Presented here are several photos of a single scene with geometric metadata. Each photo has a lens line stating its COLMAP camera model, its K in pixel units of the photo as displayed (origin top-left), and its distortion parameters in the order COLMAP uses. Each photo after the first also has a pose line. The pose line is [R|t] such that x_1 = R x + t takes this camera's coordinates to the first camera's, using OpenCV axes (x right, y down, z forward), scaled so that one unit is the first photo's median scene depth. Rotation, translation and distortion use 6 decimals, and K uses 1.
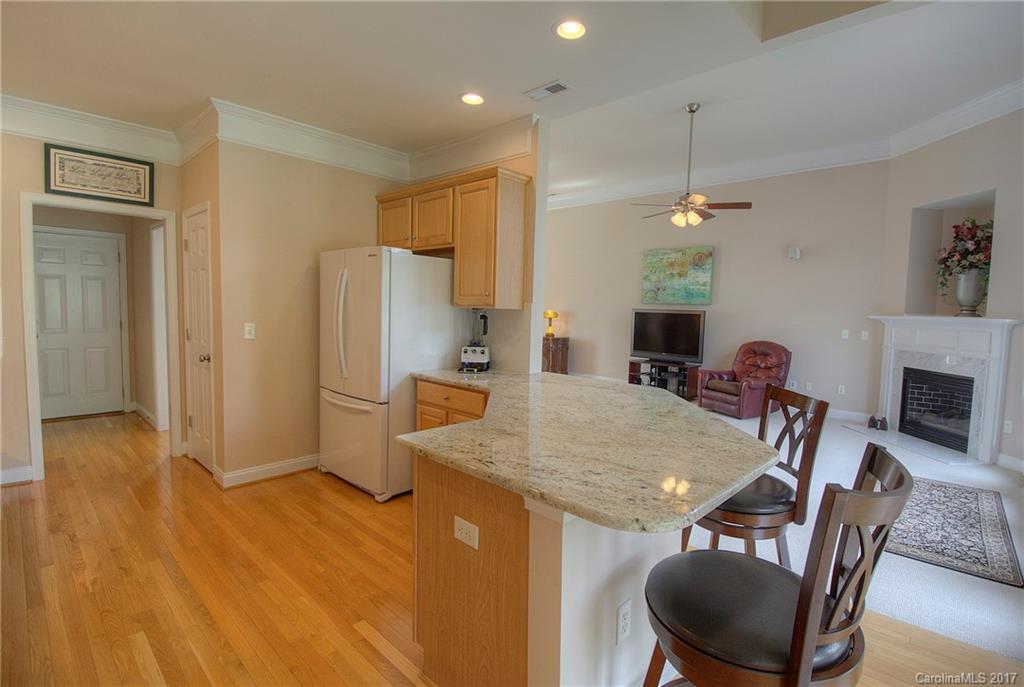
lens RADIAL K [[468.8, 0, 512.0], [0, 468.8, 343.5], [0, 0, 1]] dist [-0.031072, -0.000318]
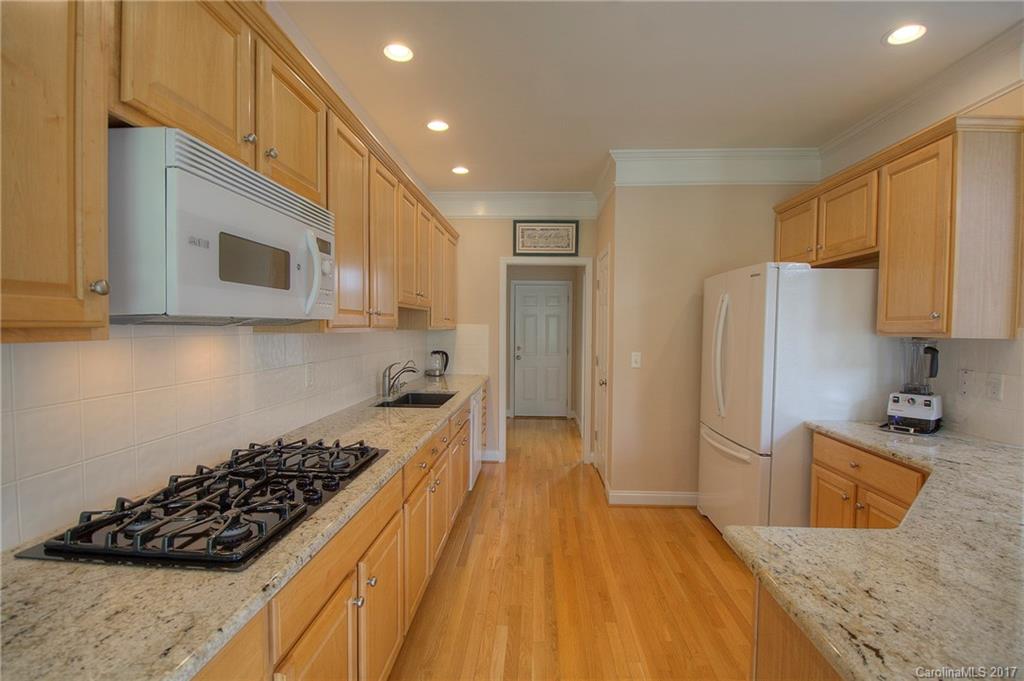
lens RADIAL K [[454.7, 0, 511.6], [0, 454.7, 348.0], [0, 0, 1]] dist [0.012776, -0.021828]
pose [[0.668836, 0.007746, -0.743370, 0.016446], [-0.044975, 0.998536, -0.030061, -0.012659], [0.742048, 0.053539, 0.668205, 0.123909]]
